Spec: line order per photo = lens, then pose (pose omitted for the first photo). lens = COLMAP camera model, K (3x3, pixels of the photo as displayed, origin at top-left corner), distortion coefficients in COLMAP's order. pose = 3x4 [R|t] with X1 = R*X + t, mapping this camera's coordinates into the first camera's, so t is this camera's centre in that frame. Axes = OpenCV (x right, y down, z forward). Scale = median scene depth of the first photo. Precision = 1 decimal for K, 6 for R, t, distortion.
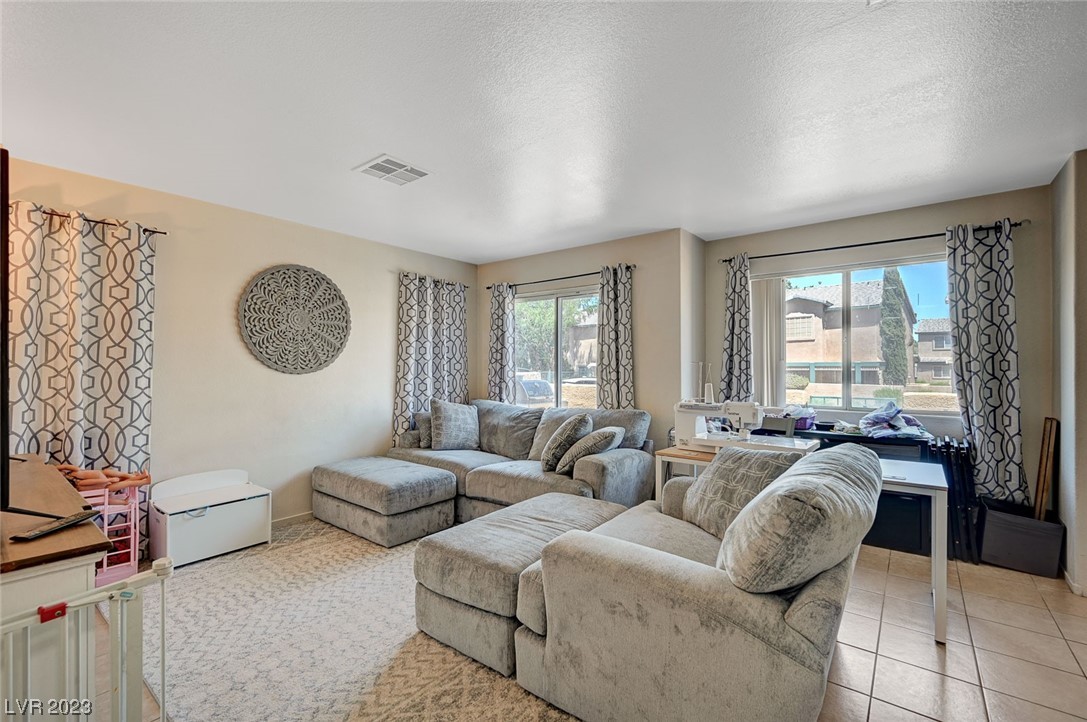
lens RADIAL K [[470.4, 0, 543.5], [0, 470.4, 361.0], [0, 0, 1]] dist [0.003085, -0.000121]
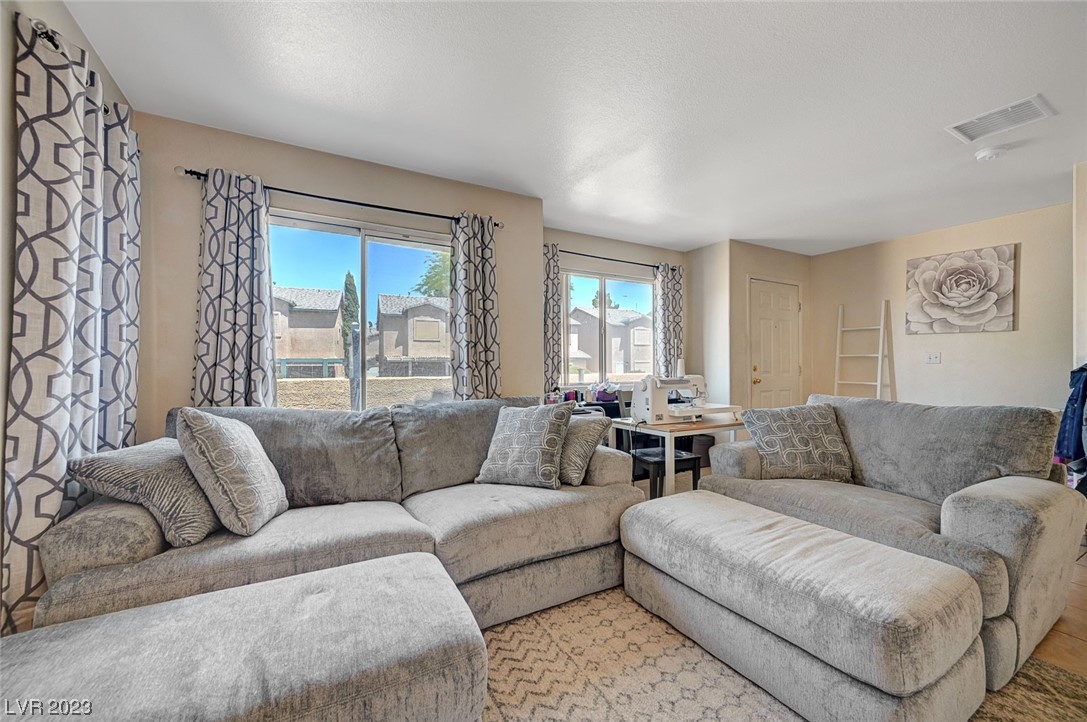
lens RADIAL K [[429.2, 0, 546.9], [0, 429.2, 364.7], [0, 0, 1]] dist [-0.000875, -0.000124]
pose [[0.385120, -0.000398, 0.922866, -0.593139], [-0.010157, 0.999938, 0.004670, 0.051397], [-0.922811, -0.011173, 0.385092, 0.790006]]
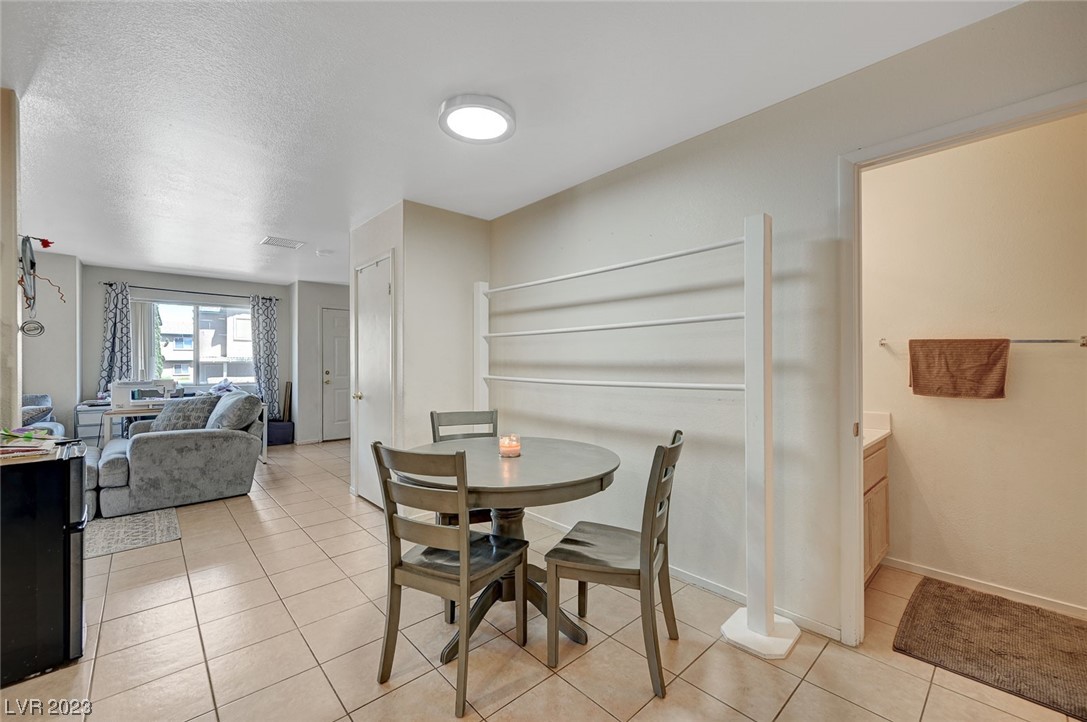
lens RADIAL K [[429.2, 0, 546.9], [0, 429.2, 364.7], [0, 0, 1]] dist [-0.000875, -0.000124]
pose [[0.150797, -0.000972, 0.988564, -0.849265], [-0.010094, 0.999946, 0.002523, 0.011273], [-0.988513, -0.010359, 0.150779, -0.606060]]
